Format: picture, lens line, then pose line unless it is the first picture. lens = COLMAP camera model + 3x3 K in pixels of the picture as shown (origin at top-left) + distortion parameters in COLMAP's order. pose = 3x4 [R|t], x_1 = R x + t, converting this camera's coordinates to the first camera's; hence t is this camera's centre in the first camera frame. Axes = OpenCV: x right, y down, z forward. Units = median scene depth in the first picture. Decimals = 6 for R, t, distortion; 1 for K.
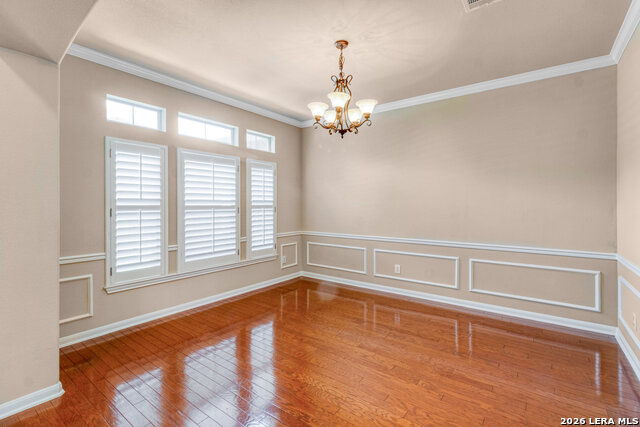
lens RADIAL K [[295.9, 0, 318.4], [0, 295.9, 210.6], [0, 0, 1]] dist [-0.000386, 0.002329]
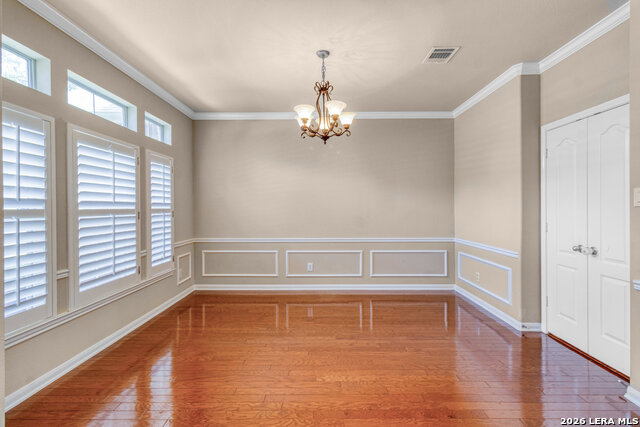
lens RADIAL K [[295.9, 0, 319.3], [0, 295.9, 213.7], [0, 0, 1]] dist [-0.000386, 0.002329]
pose [[0.802099, -0.015103, 0.597000, -0.399376], [0.015998, 0.999865, 0.003802, -0.001730], [-0.596977, 0.006501, 0.802232, 0.122537]]
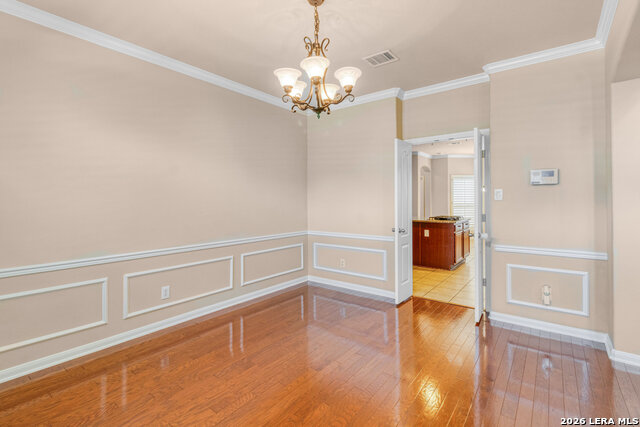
lens RADIAL K [[295.9, 0, 318.3], [0, 295.9, 200.4], [0, 0, 1]] dist [-0.000386, 0.002329]
pose [[0.012355, 0.005914, 0.999906, -0.502519], [0.030953, 0.999501, -0.006294, -0.008796], [-0.999444, 0.031028, 0.012166, 0.701952]]
